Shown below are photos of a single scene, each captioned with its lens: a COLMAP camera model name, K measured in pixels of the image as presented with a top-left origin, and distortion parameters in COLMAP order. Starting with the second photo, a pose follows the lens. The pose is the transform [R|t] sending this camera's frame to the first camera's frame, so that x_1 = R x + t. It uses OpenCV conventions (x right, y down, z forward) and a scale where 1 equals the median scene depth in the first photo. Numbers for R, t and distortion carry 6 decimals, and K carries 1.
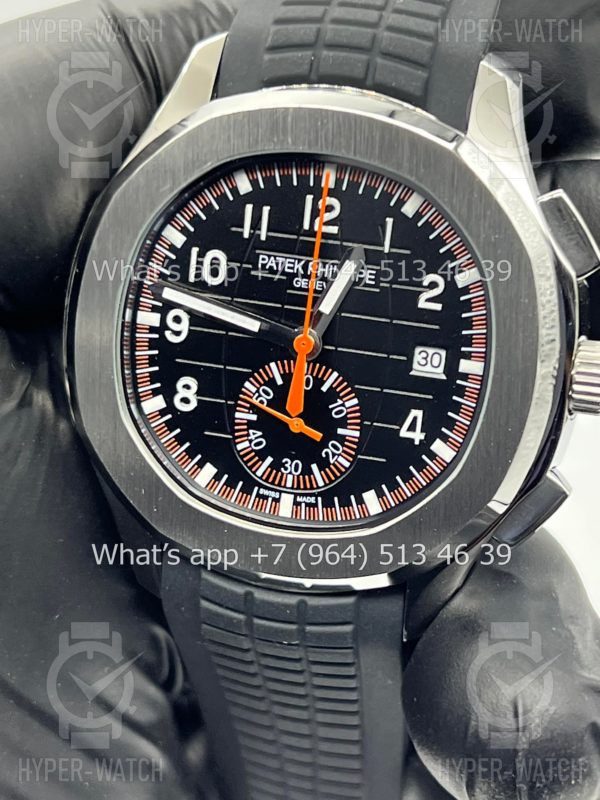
lens RADIAL K [[1948.0, 0, 300.0], [0, 1948.0, 400.0], [0, 0, 1]] dist [0.273348, -0.296014]
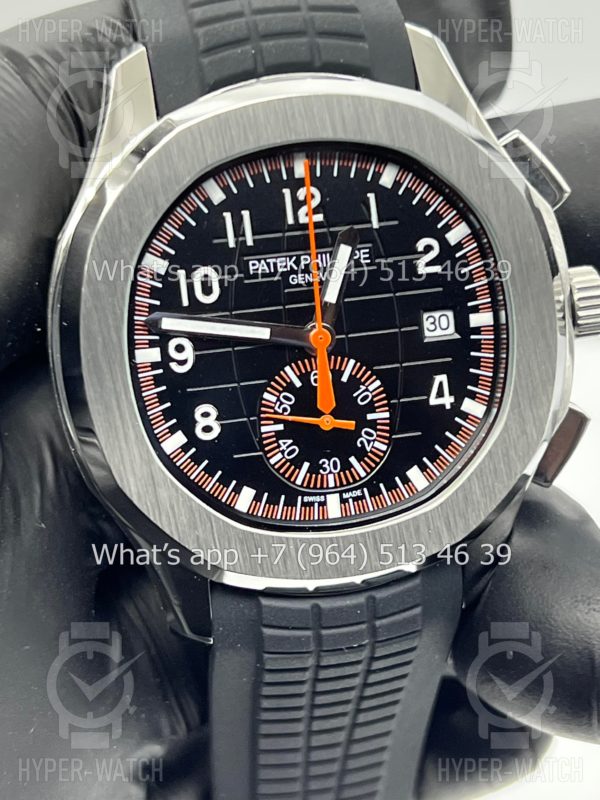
lens RADIAL K [[1948.0, 0, 300.0], [0, 1948.0, 400.0], [0, 0, 1]] dist [0.273348, -0.296014]
pose [[0.897591, -0.251015, 0.362382, -0.364020], [0.259056, 0.965482, 0.027111, -0.027837], [-0.356679, 0.069542, 0.931635, 0.098467]]
